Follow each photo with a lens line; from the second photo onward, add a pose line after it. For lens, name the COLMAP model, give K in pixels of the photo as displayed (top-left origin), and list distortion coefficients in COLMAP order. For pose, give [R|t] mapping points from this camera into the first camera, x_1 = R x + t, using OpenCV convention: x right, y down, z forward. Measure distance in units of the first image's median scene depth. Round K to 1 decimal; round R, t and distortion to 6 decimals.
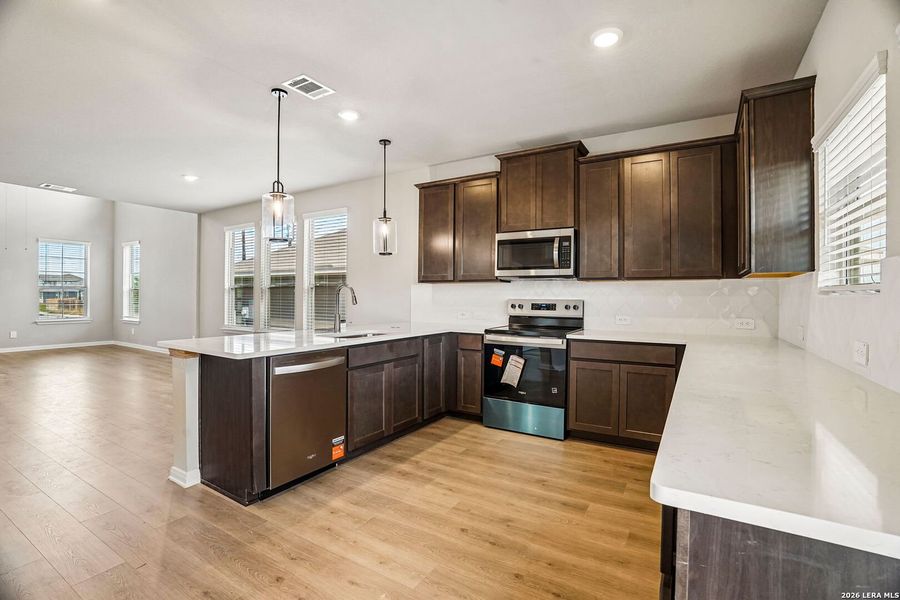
lens RADIAL K [[414.5, 0, 450.0], [0, 414.5, 300.0], [0, 0, 1]] dist [-0.056150, 0.000009]
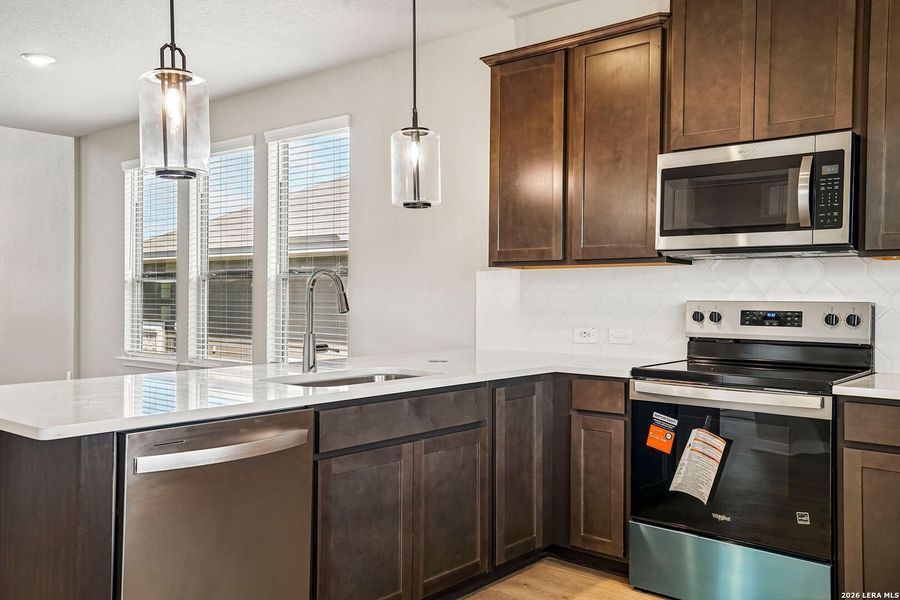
lens RADIAL K [[777.9, 0, 450.0], [0, 777.9, 300.0], [0, 0, 1]] dist [0.041552, 0.010256]
pose [[0.988056, -0.000024, -0.154097, 0.019622], [-0.000571, 0.999993, -0.003820, 0.000271], [0.154096, 0.003862, 0.988048, 0.135637]]
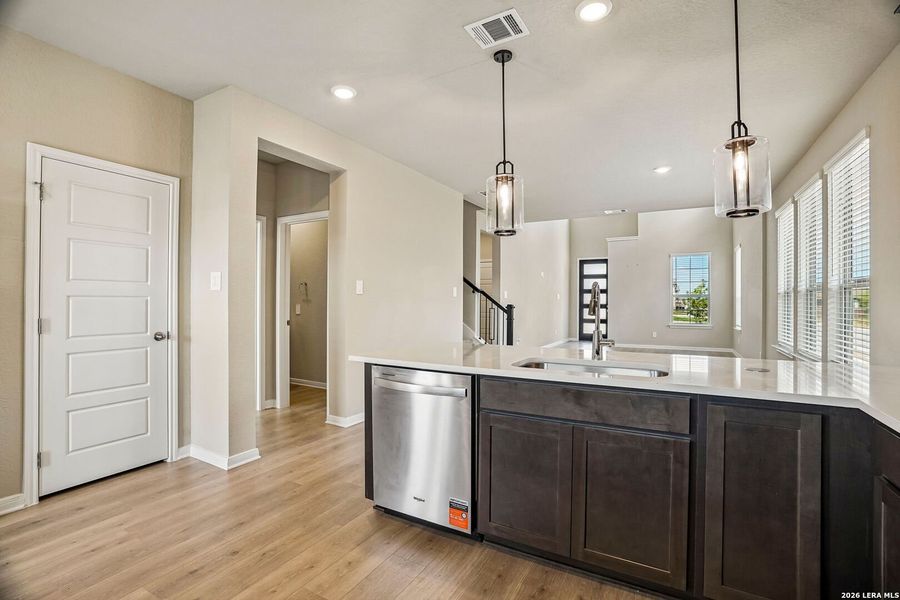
lens RADIAL K [[431.9, 0, 450.0], [0, 431.9, 300.0], [0, 0, 1]] dist [-0.001026, 0.000109]
pose [[0.016013, -0.006290, -0.999852, 0.348454], [-0.008497, 0.999943, -0.006426, -0.004767], [0.999836, 0.008598, 0.015959, 0.693511]]
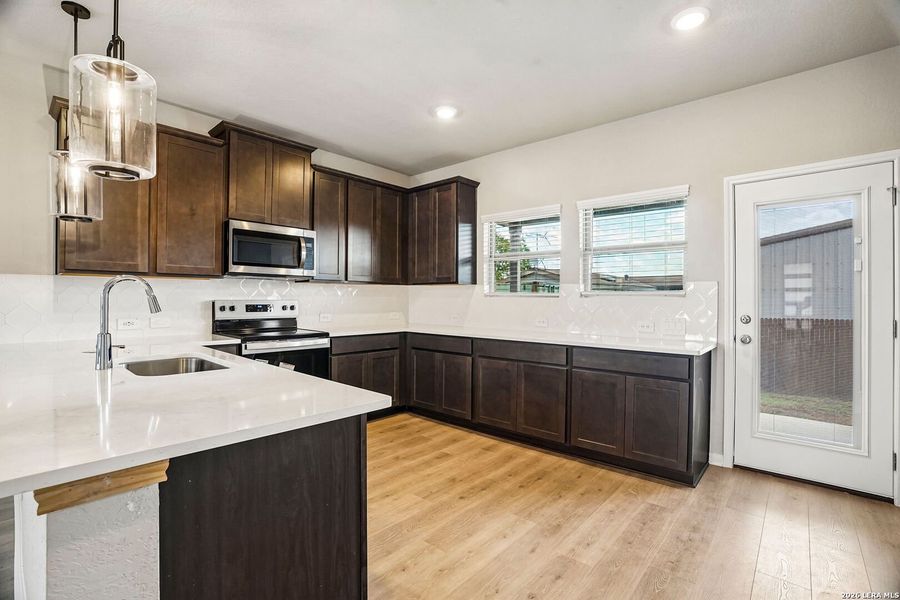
lens RADIAL K [[420.7, 0, 450.7], [0, 420.7, 295.9], [0, 0, 1]] dist [-0.002770, 0.000076]
pose [[0.172674, 0.000186, 0.984979, -0.638749], [0.001220, 0.999999, -0.000403, -0.010021], [-0.984978, 0.001271, 0.172673, 0.447439]]
